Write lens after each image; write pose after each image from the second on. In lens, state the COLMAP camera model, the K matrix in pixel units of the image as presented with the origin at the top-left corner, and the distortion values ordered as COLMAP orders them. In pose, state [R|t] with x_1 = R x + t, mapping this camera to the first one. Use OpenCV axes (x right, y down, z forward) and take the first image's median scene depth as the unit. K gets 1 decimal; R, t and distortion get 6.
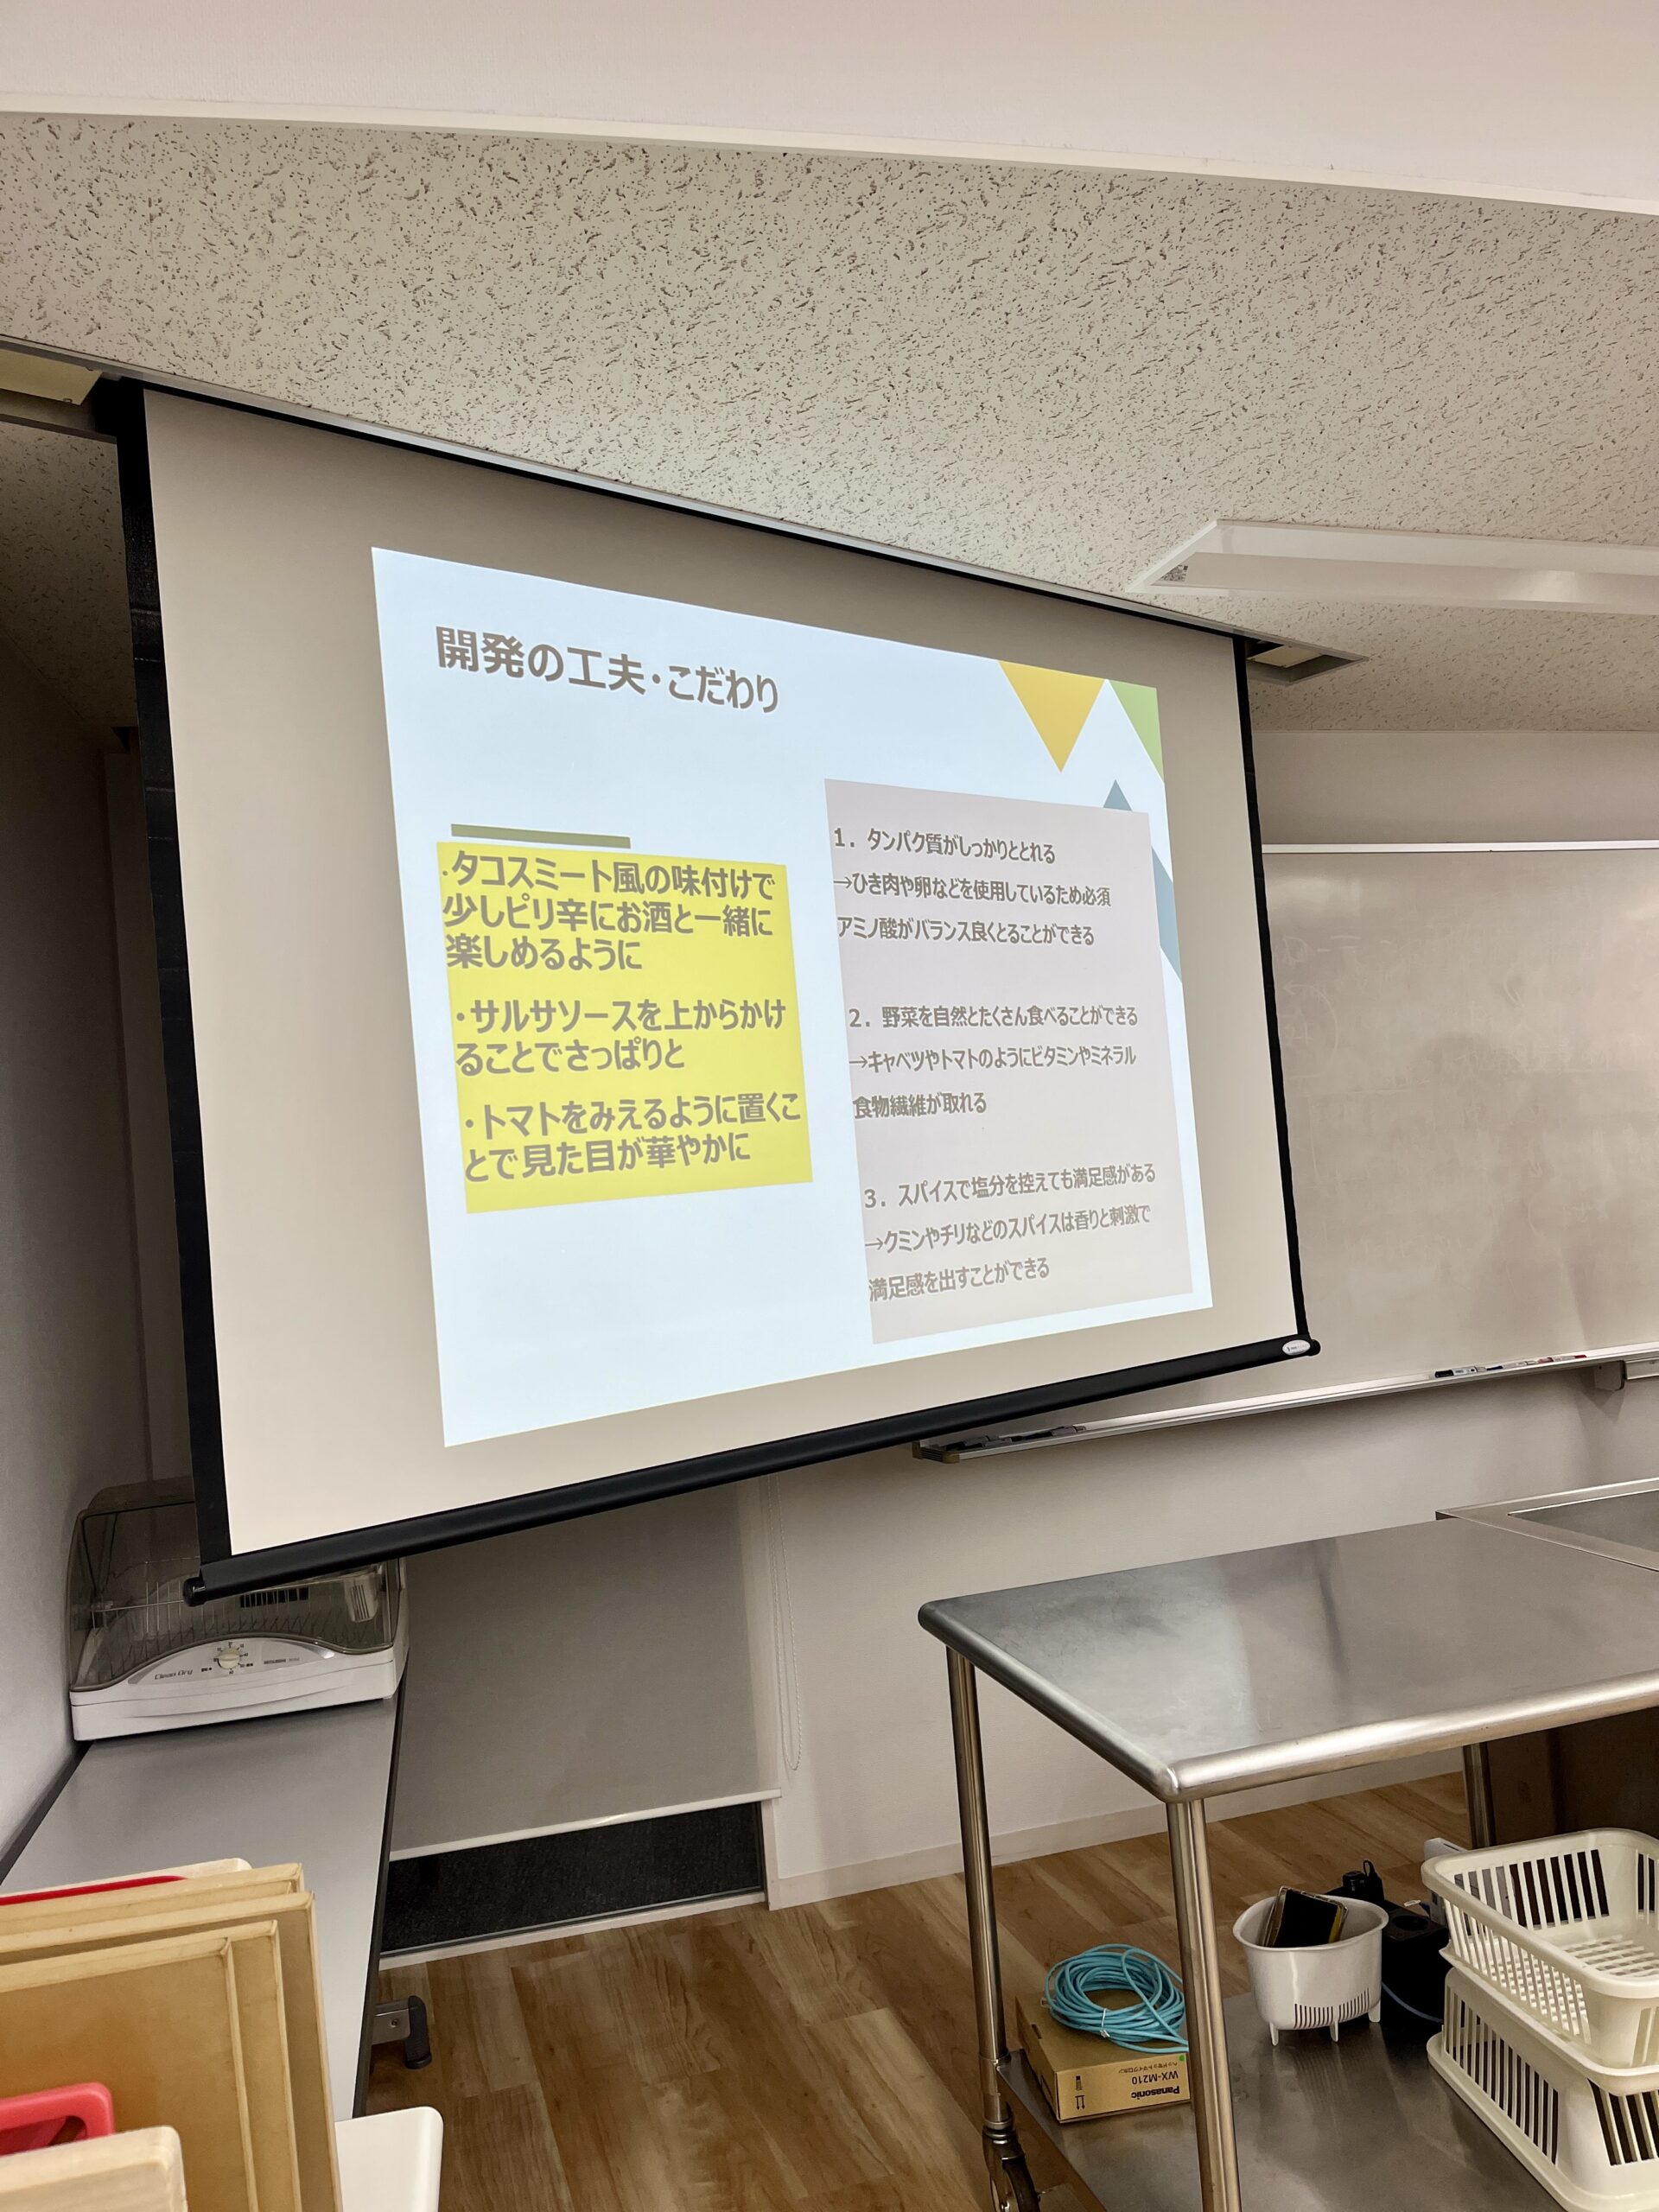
lens RADIAL K [[1666.2, 0, 829.5], [0, 1666.2, 1106.0], [0, 0, 1]] dist [0.061548, -0.093336]
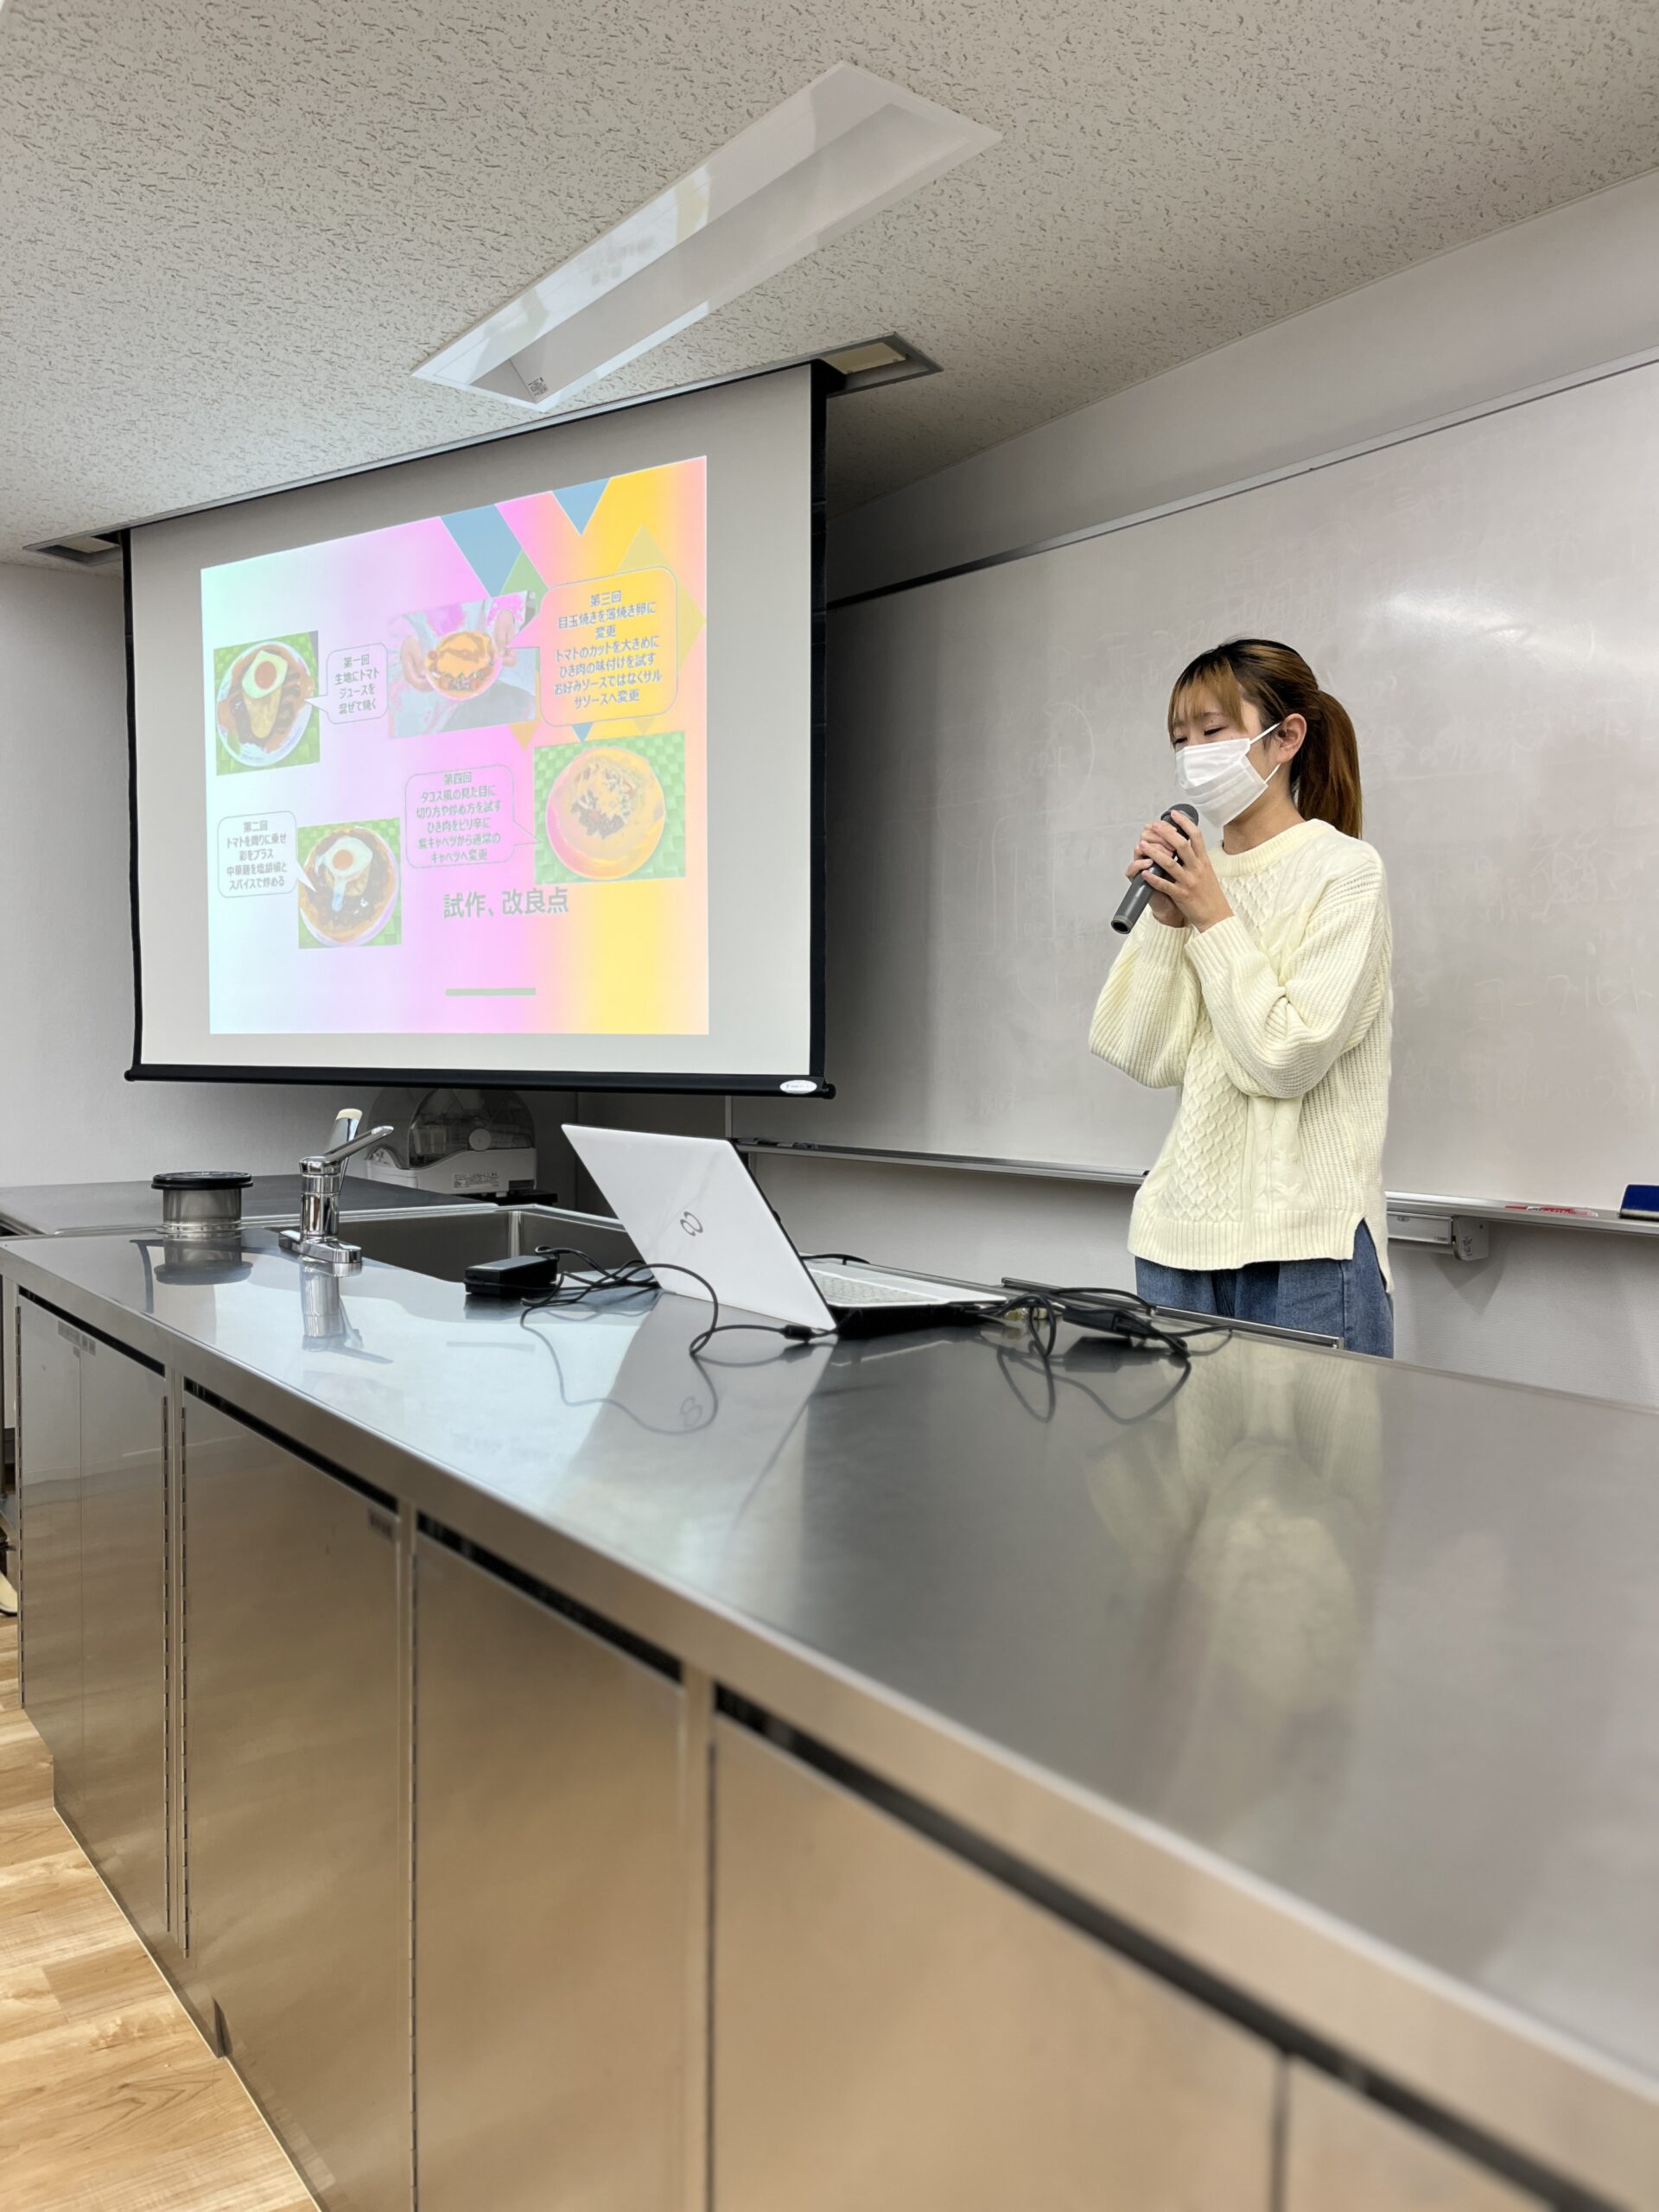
lens RADIAL K [[1666.2, 0, 829.5], [0, 1666.2, 1106.0], [0, 0, 1]] dist [0.061548, -0.093336]
pose [[0.326825, 0.120216, -0.937408, 1.278953], [0.008207, 0.991479, 0.130011, 0.024277], [0.945049, -0.050184, 0.323053, 0.708205]]
